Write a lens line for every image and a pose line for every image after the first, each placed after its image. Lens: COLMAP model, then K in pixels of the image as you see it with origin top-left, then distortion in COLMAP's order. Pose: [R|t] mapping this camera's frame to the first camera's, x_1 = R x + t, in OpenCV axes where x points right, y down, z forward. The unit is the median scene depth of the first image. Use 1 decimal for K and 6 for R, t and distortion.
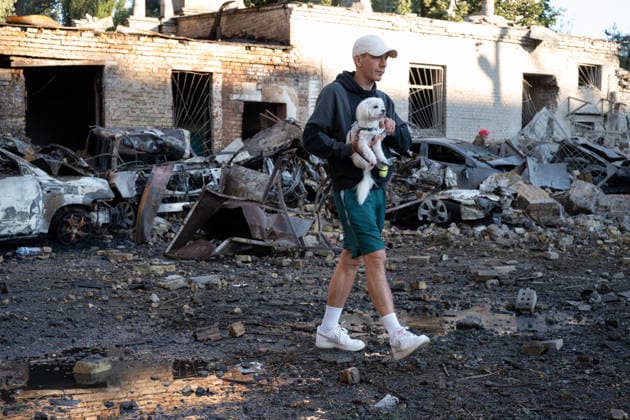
lens RADIAL K [[910.6, 0, 315.0], [0, 910.6, 210.0], [0, 0, 1]] dist [-0.012101, -0.129689]
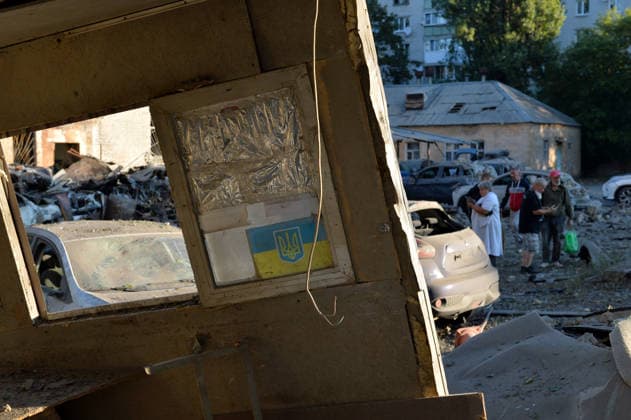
lens RADIAL K [[945.0, 0, 315.5], [0, 945.0, 210.0], [0, 0, 1]] dist [-0.001327, 0.028503]
pose [[0.904737, -0.030208, 0.424898, -0.396232], [0.022412, 0.999476, 0.023334, -0.040063], [-0.425380, -0.011588, 0.904941, -0.655393]]
